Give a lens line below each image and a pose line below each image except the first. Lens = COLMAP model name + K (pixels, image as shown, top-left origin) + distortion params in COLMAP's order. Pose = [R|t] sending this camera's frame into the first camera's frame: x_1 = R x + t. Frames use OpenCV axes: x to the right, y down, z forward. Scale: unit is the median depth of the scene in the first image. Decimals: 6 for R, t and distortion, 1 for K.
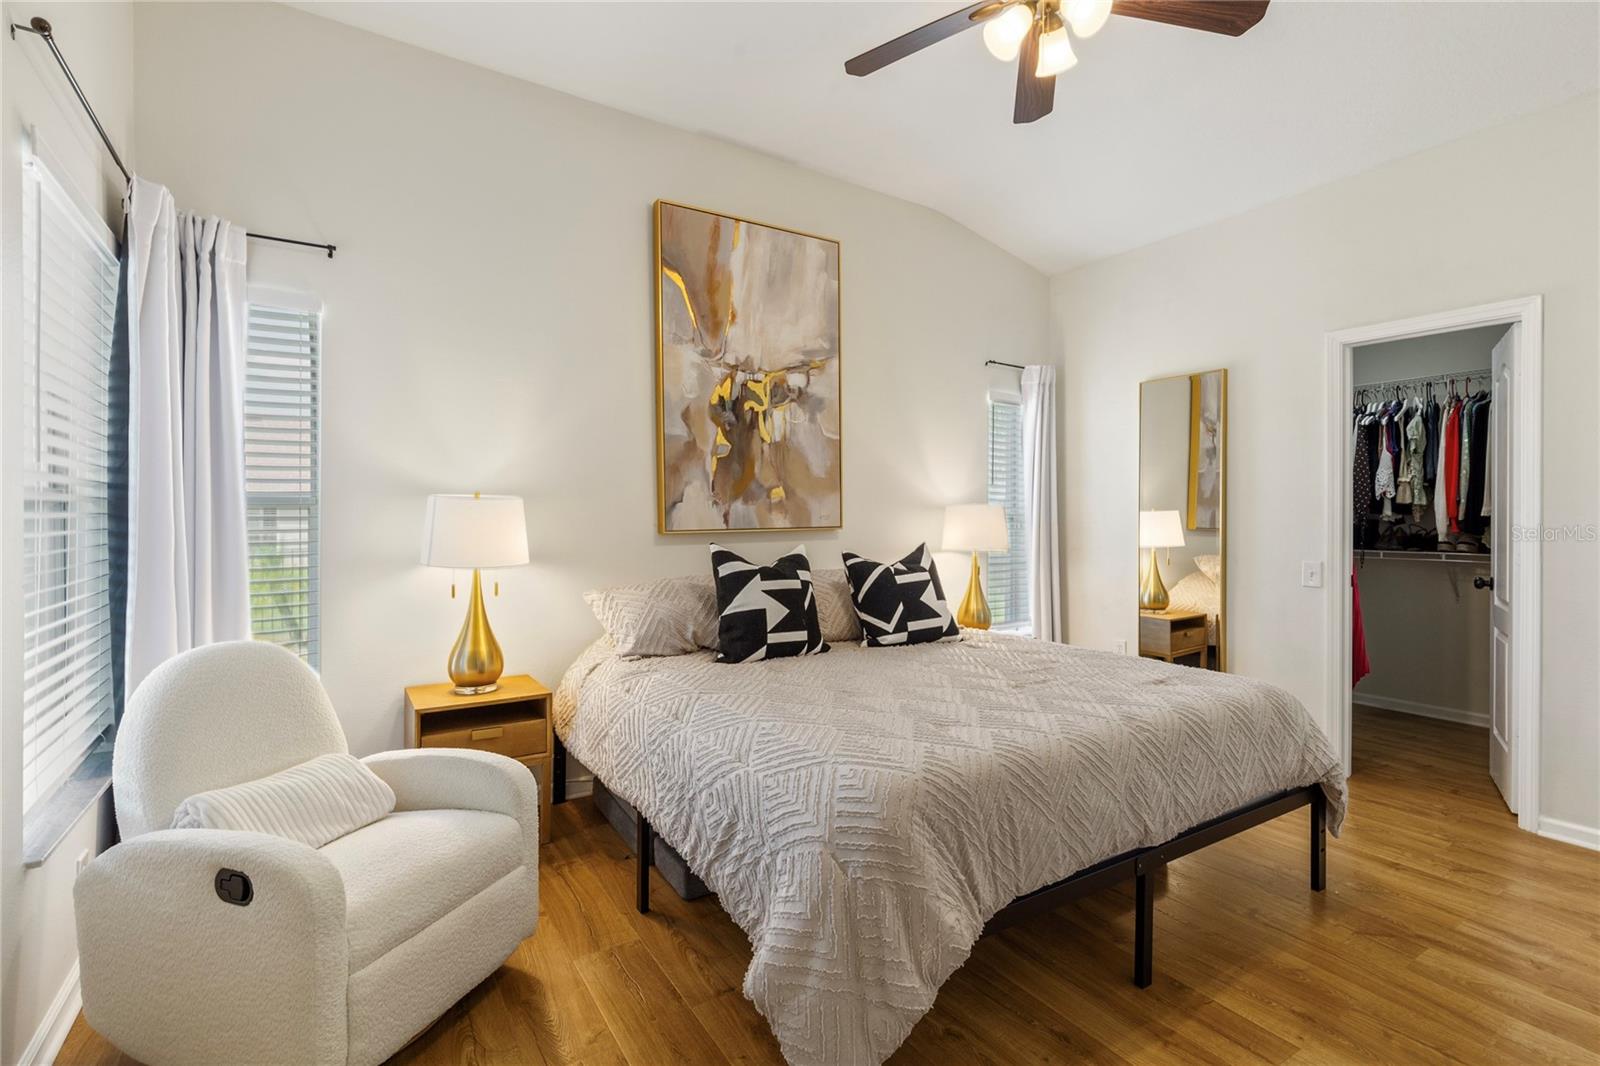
lens RADIAL K [[732.4, 0, 796.4], [0, 732.4, 513.4], [0, 0, 1]] dist [0.008115, 0.000354]
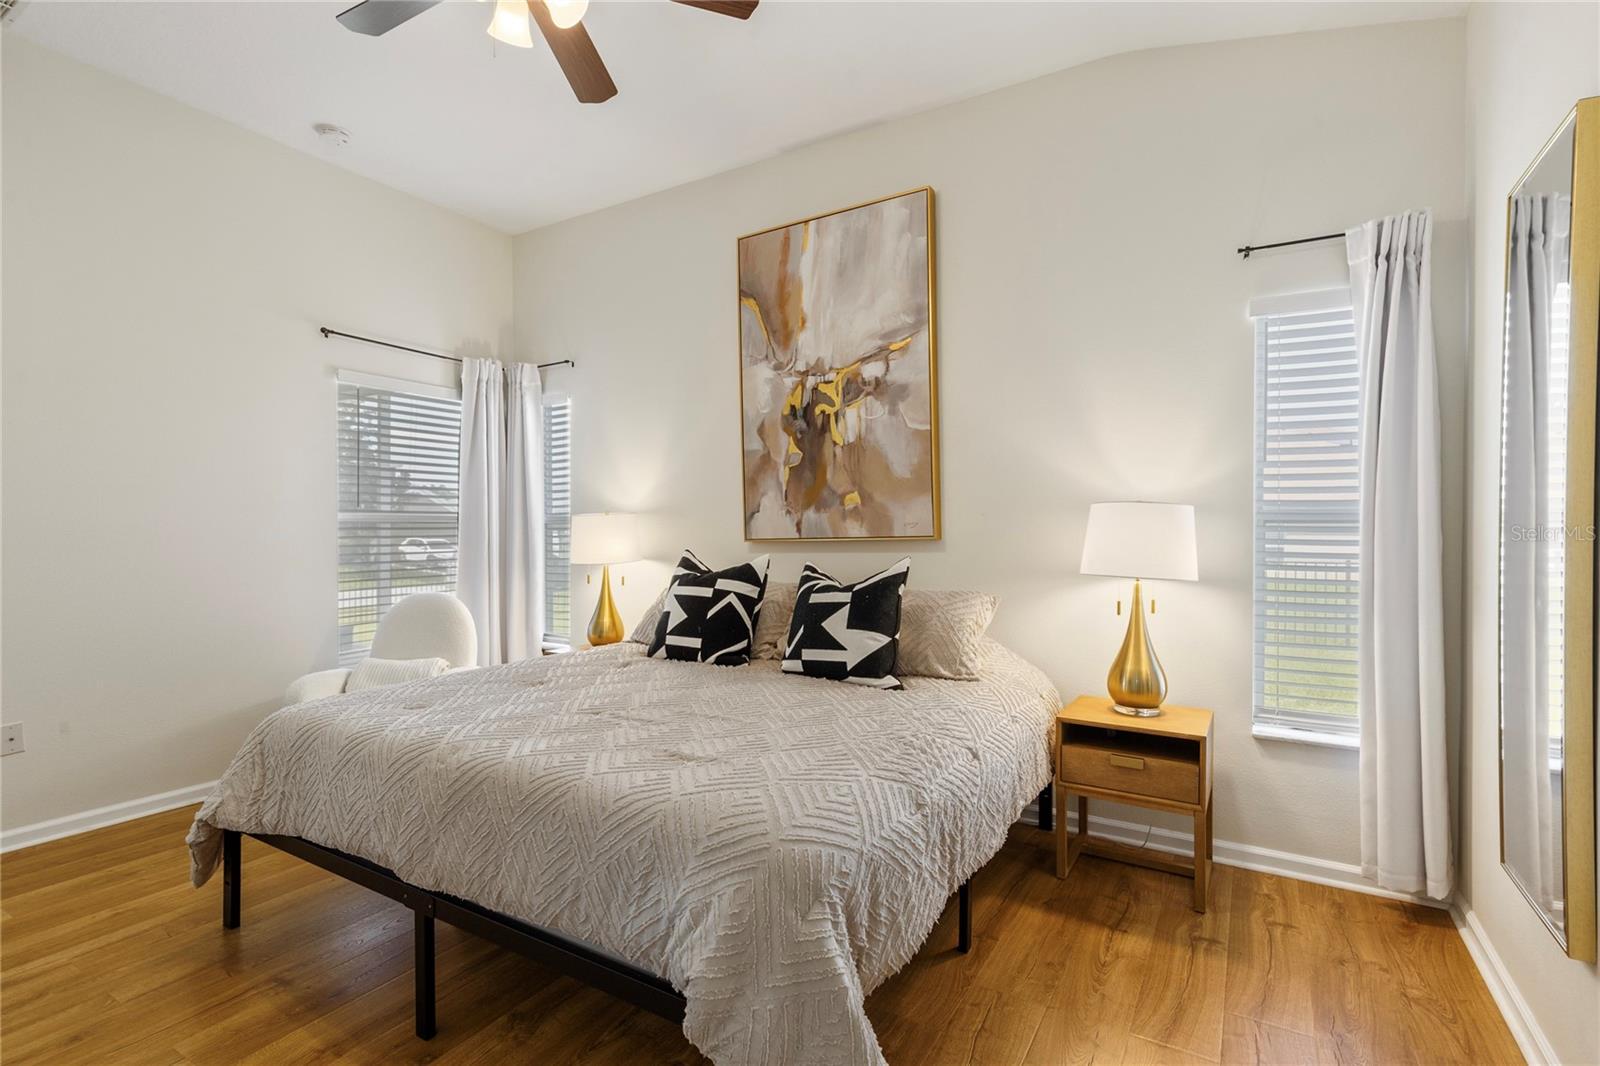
lens RADIAL K [[763.5, 0, 794.6], [0, 763.5, 523.8], [0, 0, 1]] dist [0.016255, 0.000114]
pose [[0.441614, -0.013396, -0.897105, 0.816023], [0.010253, 0.999899, -0.009884, 0.012070], [0.897147, -0.004833, 0.441706, 0.529183]]
